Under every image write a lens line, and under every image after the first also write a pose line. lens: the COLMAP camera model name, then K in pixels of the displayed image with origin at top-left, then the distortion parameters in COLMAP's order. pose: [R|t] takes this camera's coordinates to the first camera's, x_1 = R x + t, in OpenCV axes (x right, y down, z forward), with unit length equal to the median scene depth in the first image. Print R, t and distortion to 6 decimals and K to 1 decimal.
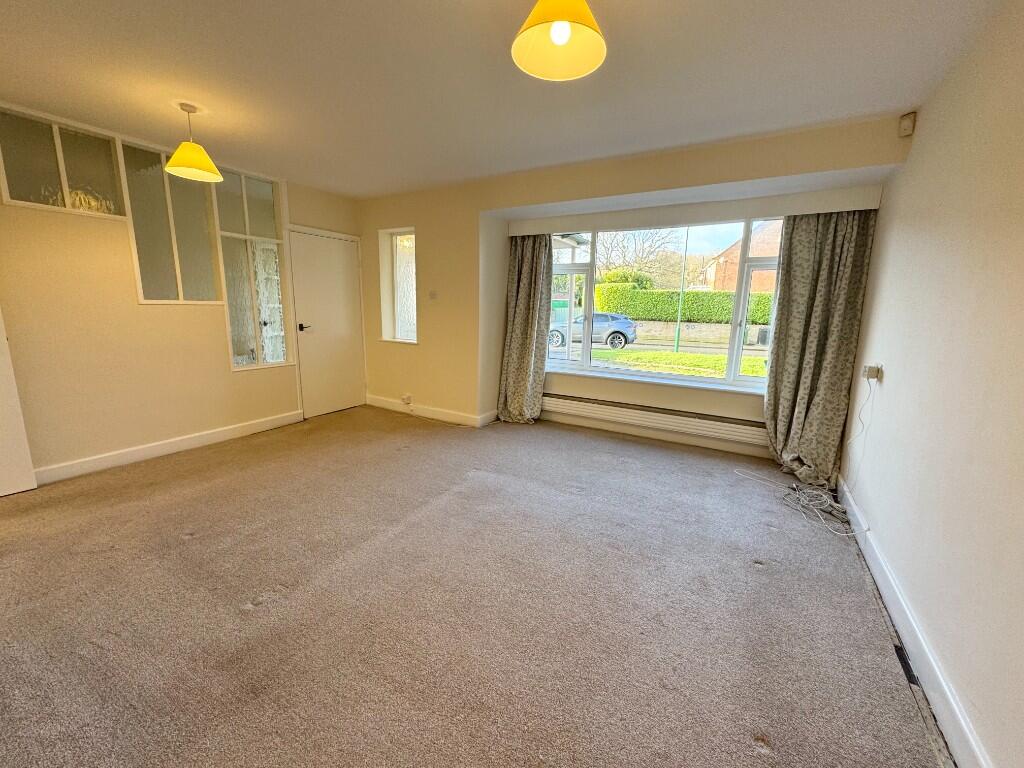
lens RADIAL K [[408.2, 0, 512.5], [0, 408.2, 383.4], [0, 0, 1]] dist [-0.005702, 0.000455]
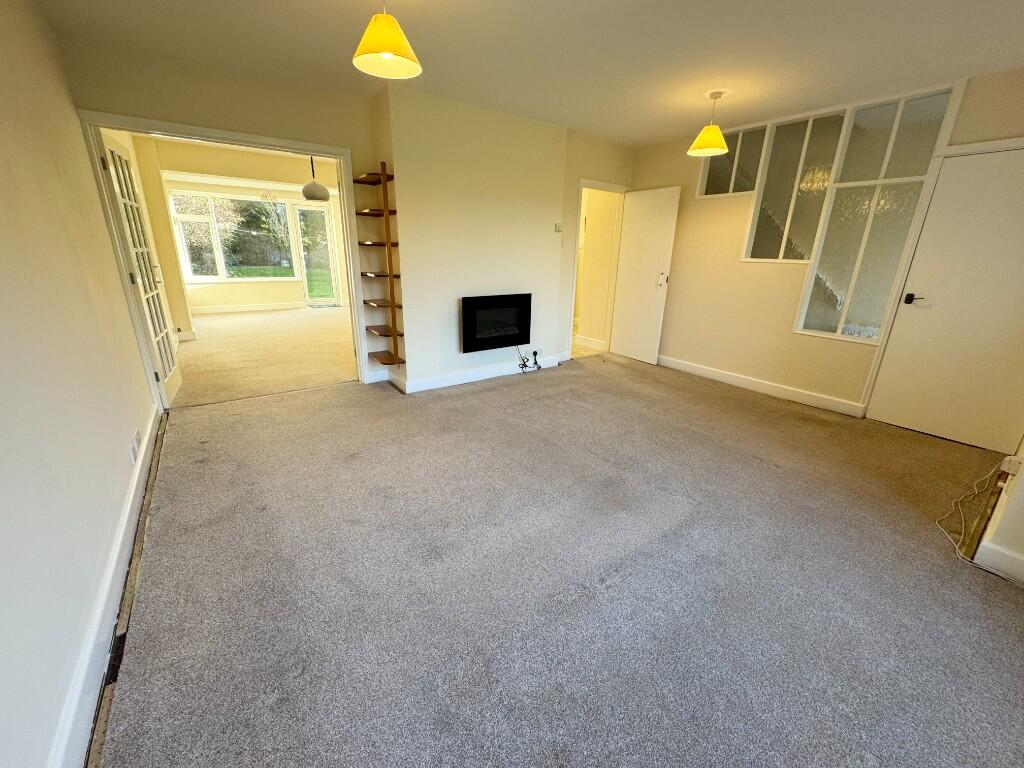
lens RADIAL K [[408.2, 0, 513.9], [0, 408.2, 383.8], [0, 0, 1]] dist [-0.005702, 0.000455]
pose [[-0.403313, 0.258742, -0.877719, 0.568679], [-0.196442, 0.912346, 0.359215, -0.158579], [0.893728, 0.317297, -0.317133, 0.856452]]
